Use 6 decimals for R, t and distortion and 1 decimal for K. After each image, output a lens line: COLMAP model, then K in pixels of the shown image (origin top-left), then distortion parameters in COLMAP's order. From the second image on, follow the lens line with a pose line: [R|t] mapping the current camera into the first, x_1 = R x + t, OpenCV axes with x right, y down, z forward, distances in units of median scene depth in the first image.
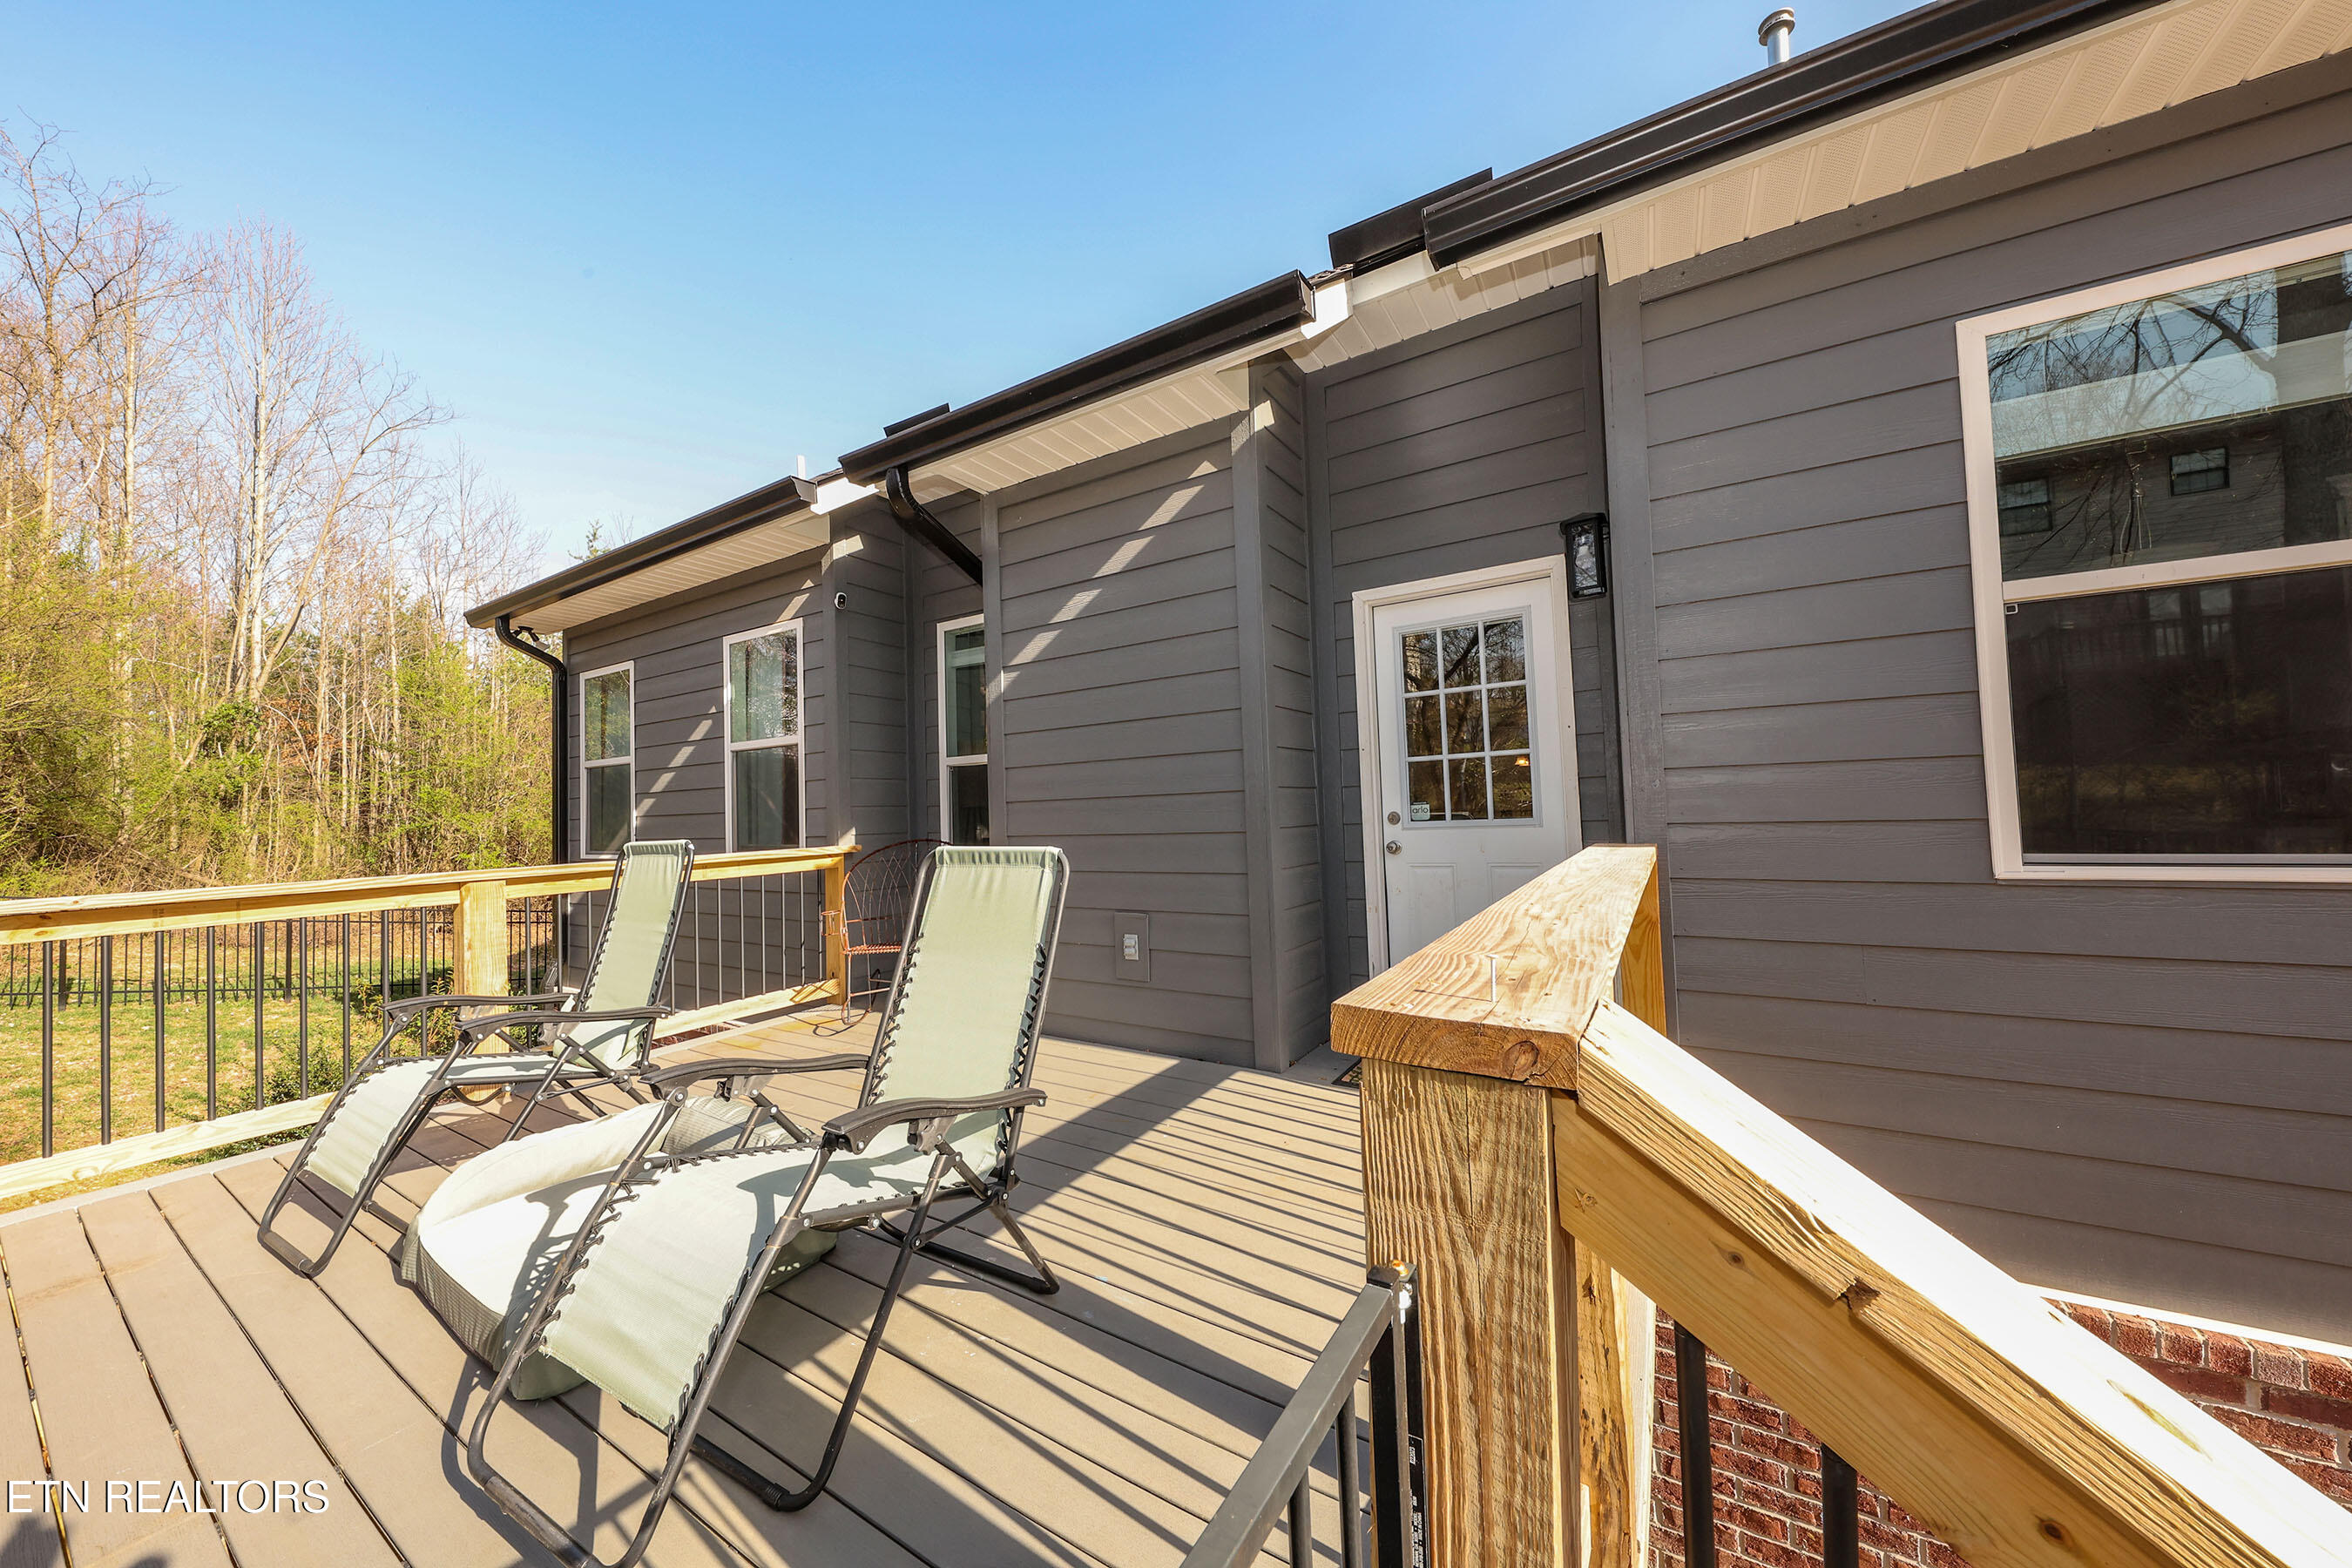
lens RADIAL K [[797.8, 0, 1173.8], [0, 797.8, 785.5], [0, 0, 1]] dist [0.011027, -0.006511]
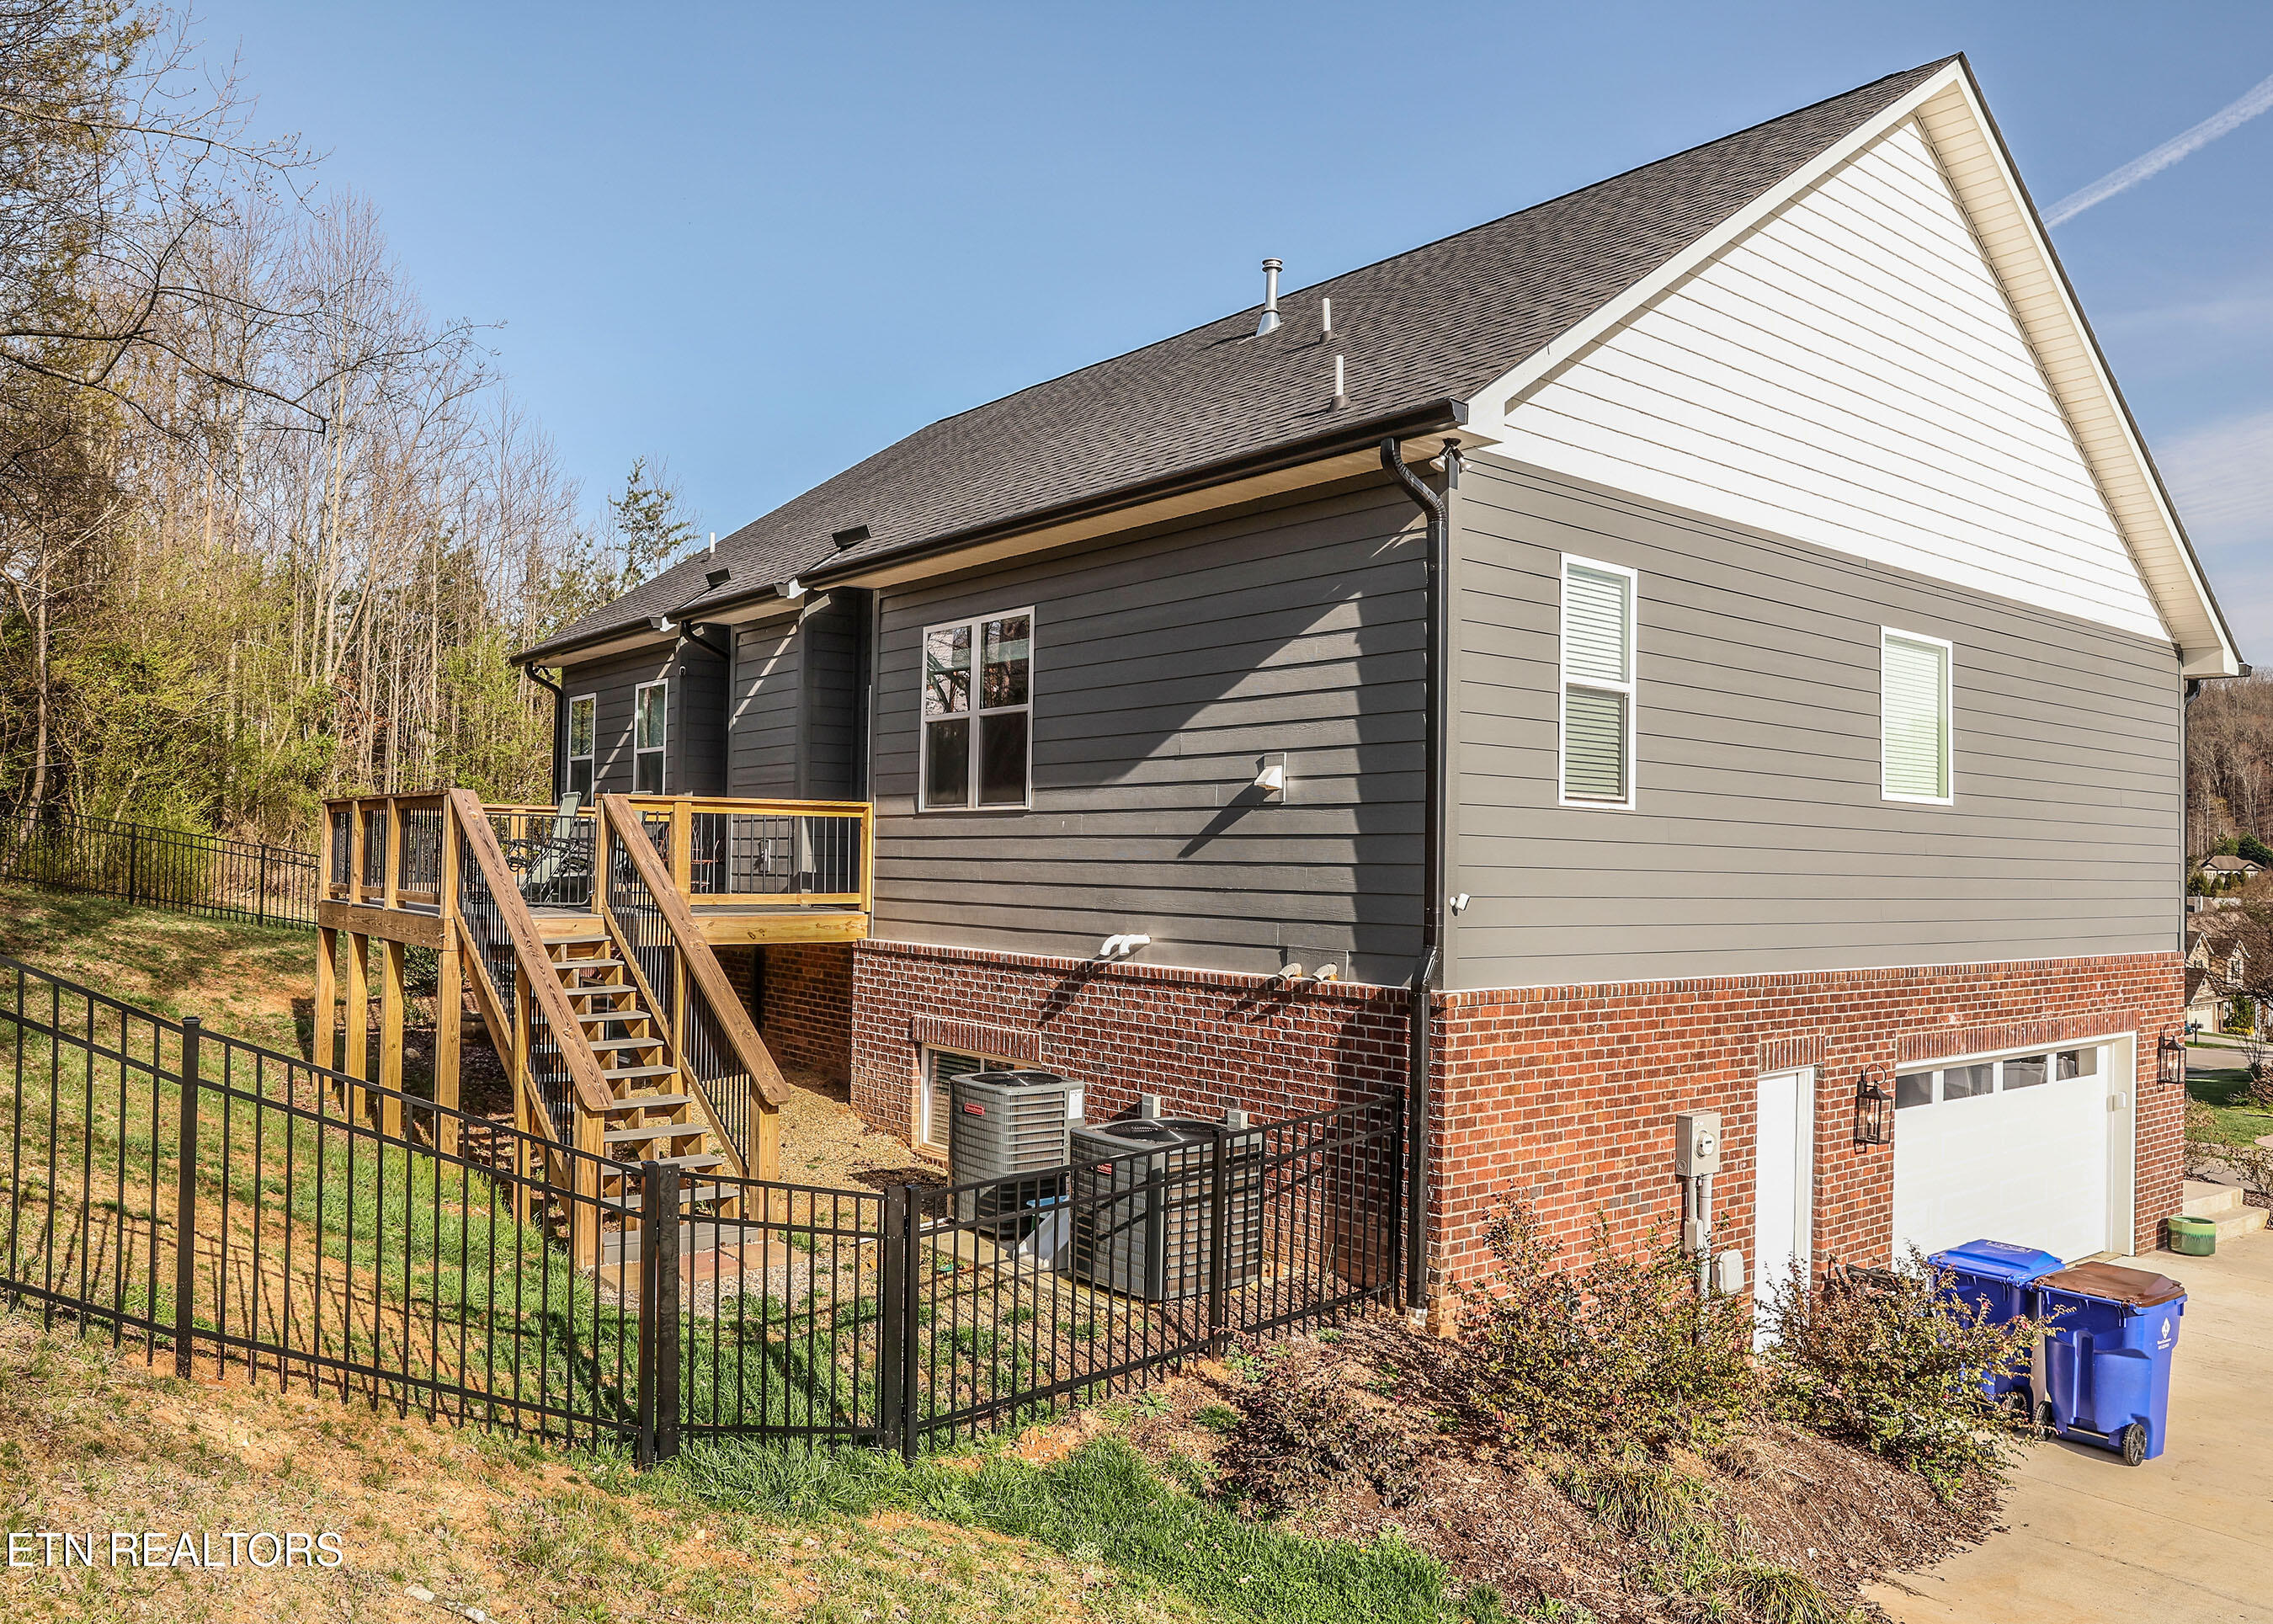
lens RADIAL K [[1632.3, 0, 1144.7], [0, 1632.3, 822.7], [0, 0, 1]] dist [-0.118713, -0.000701]
pose [[0.946317, 0.038417, -0.320948, 1.628946], [-0.035918, 0.999261, 0.013707, 0.017695], [0.321237, -0.001443, 0.946998, -1.952172]]
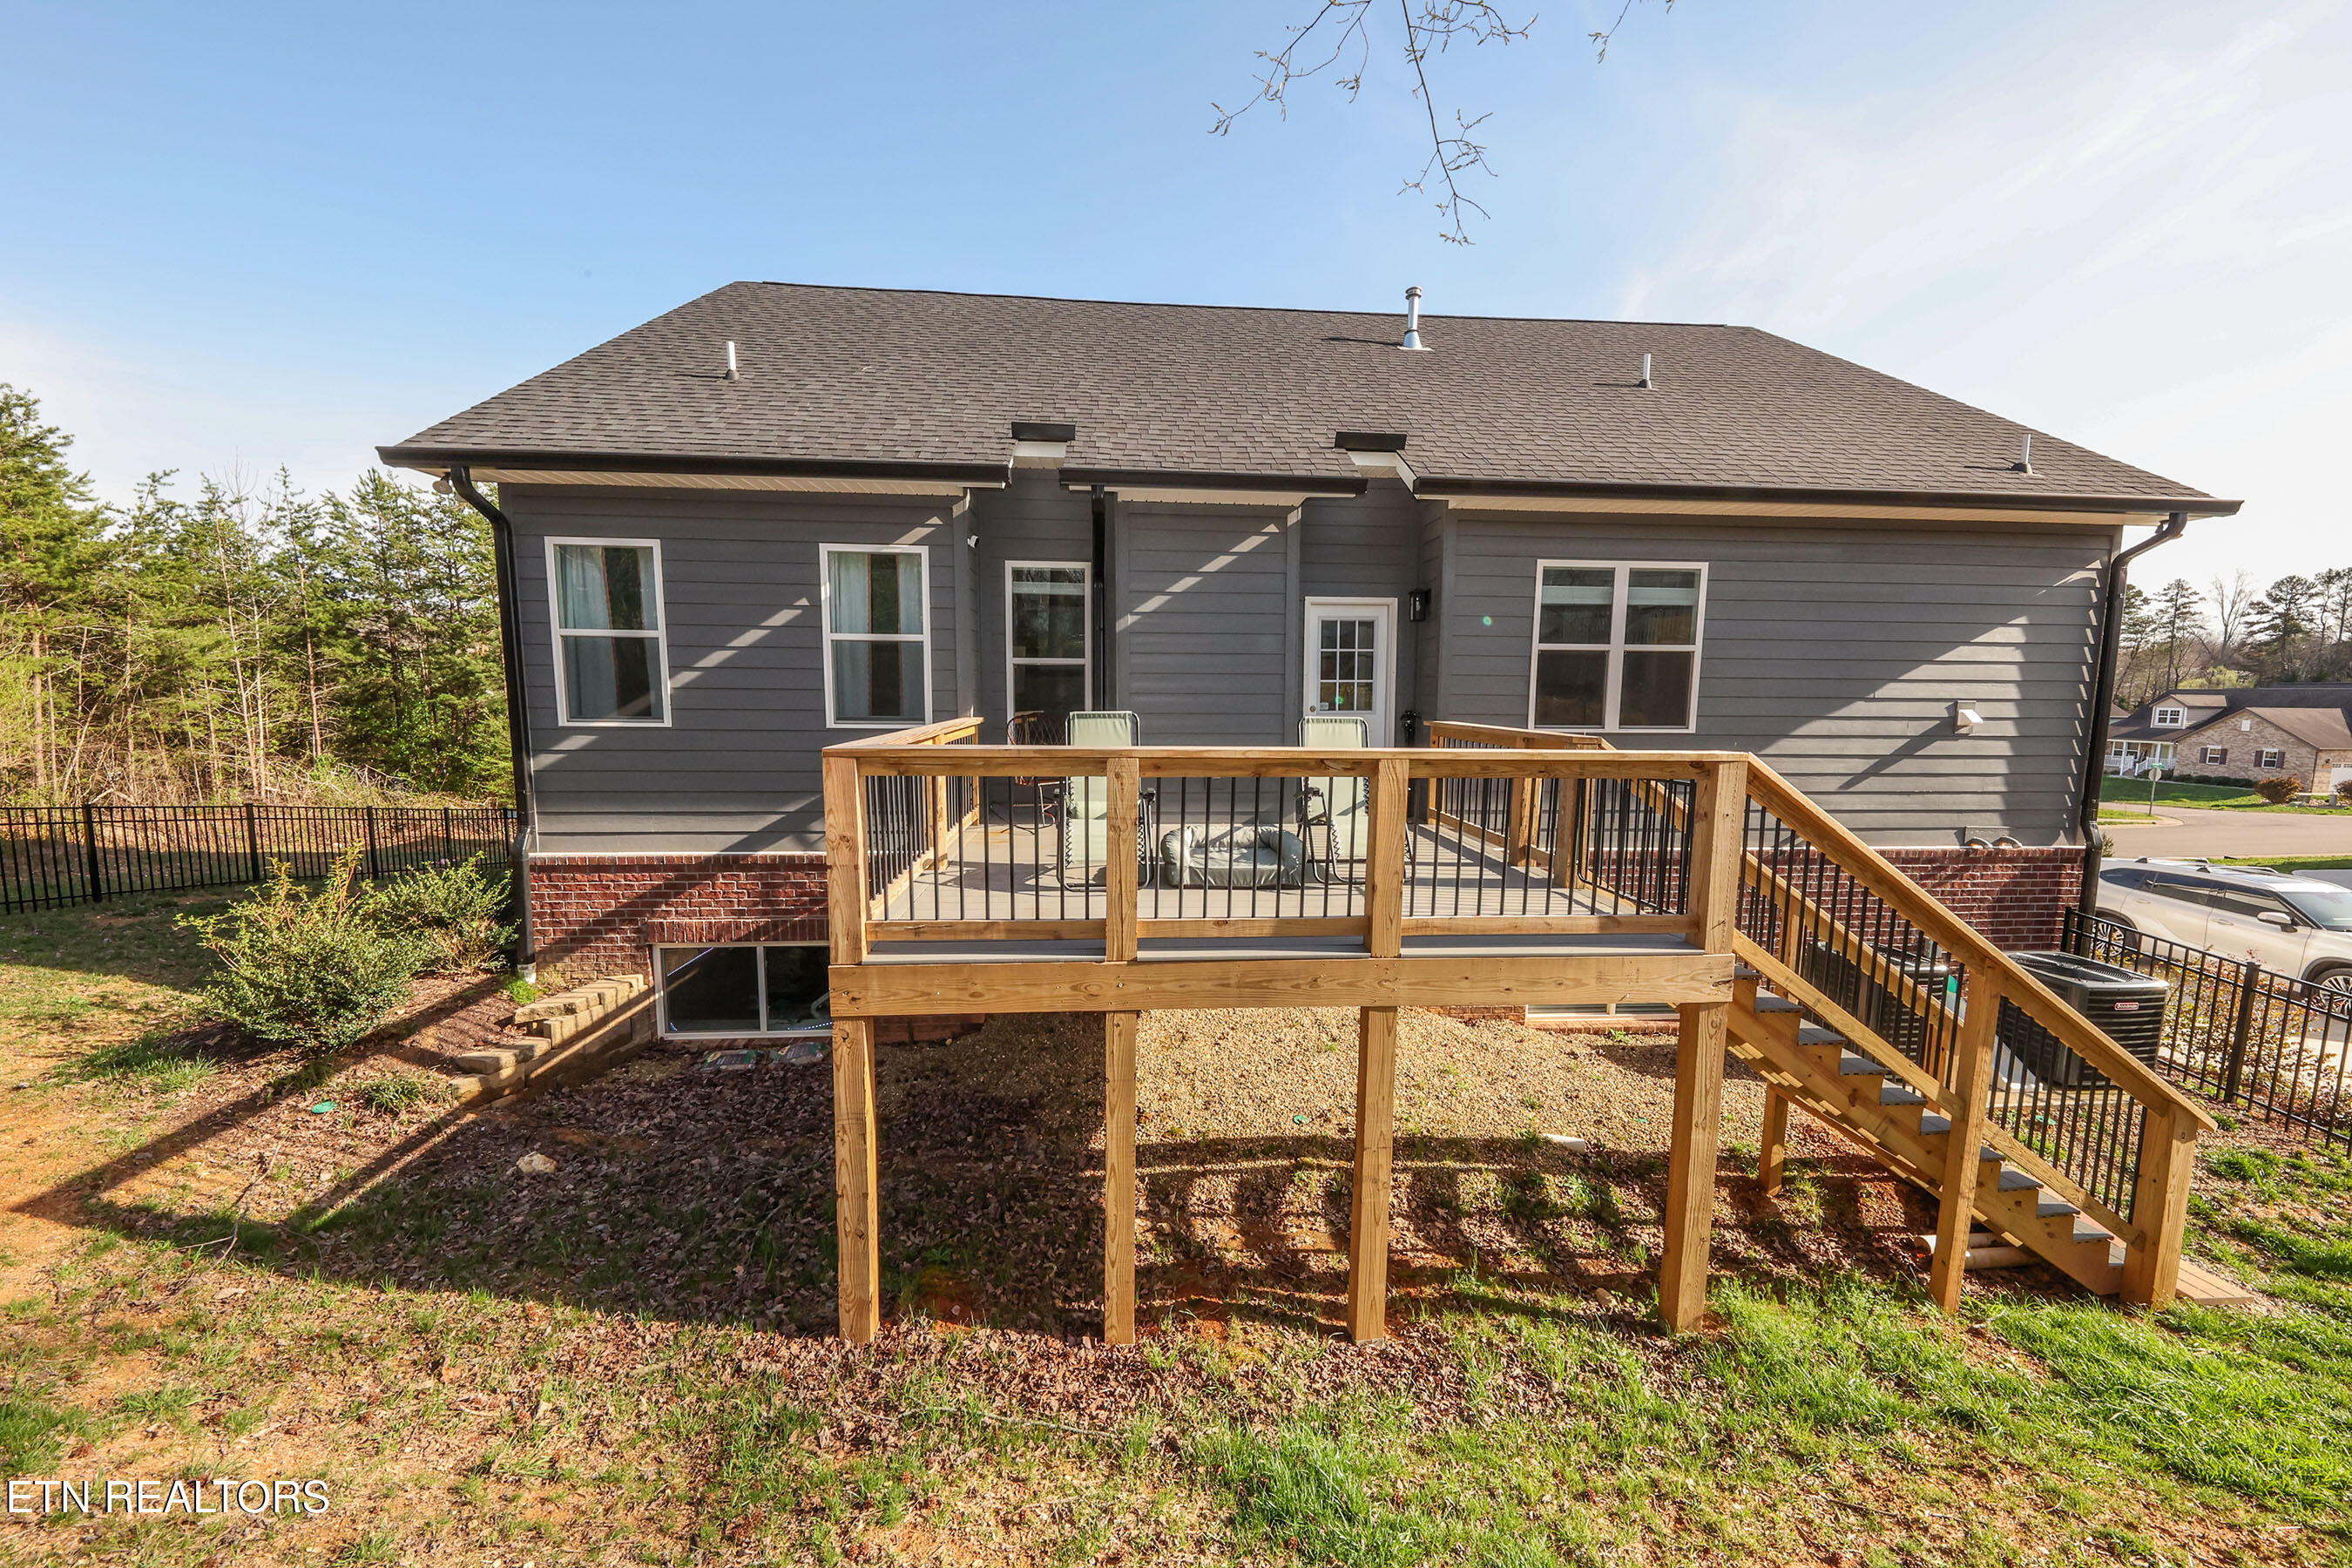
lens RADIAL K [[797.8, 0, 1173.8], [0, 797.8, 785.5], [0, 0, 1]] dist [0.011027, -0.006511]
pose [[0.811338, -0.027484, 0.583931, -0.913780], [-0.051319, 0.991689, 0.117981, 0.008722], [-0.582320, -0.125690, 0.803184, -0.364322]]
